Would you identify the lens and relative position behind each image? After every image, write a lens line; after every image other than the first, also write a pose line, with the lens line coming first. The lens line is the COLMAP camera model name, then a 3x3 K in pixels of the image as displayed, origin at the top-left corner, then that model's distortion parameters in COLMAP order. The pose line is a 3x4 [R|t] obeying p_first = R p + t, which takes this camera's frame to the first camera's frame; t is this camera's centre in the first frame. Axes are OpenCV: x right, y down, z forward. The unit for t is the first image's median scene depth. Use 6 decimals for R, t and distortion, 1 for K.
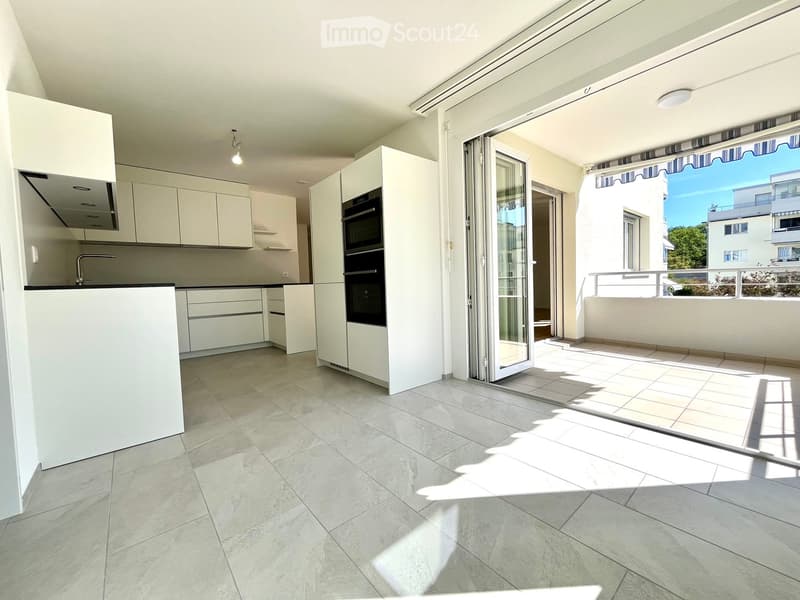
lens RADIAL K [[328.6, 0, 403.9], [0, 328.6, 299.0], [0, 0, 1]] dist [0.001305, 0.001508]
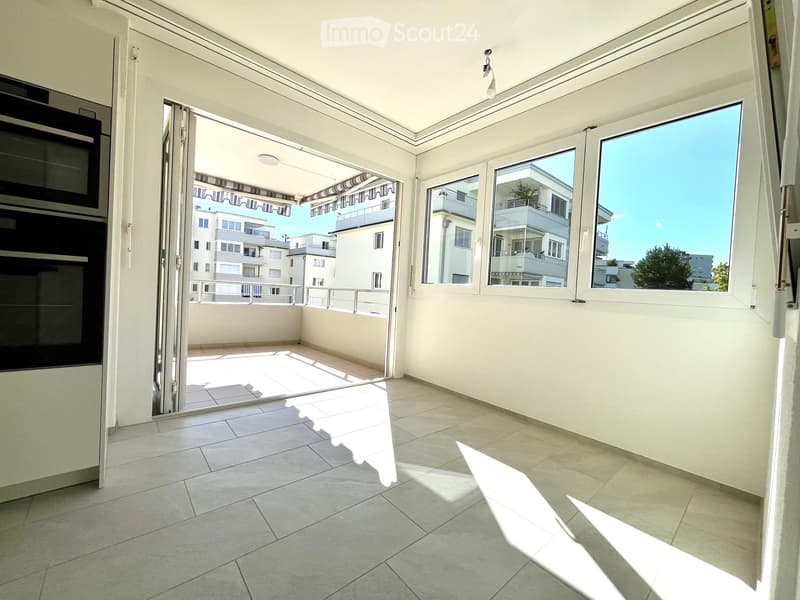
lens RADIAL K [[328.6, 0, 403.5], [0, 328.6, 297.9], [0, 0, 1]] dist [0.001305, 0.001508]
pose [[-0.004333, 0.012305, 0.999915, -0.589956], [0.007954, 0.999893, -0.012271, -0.012989], [-0.999959, 0.007900, -0.004430, 0.492899]]
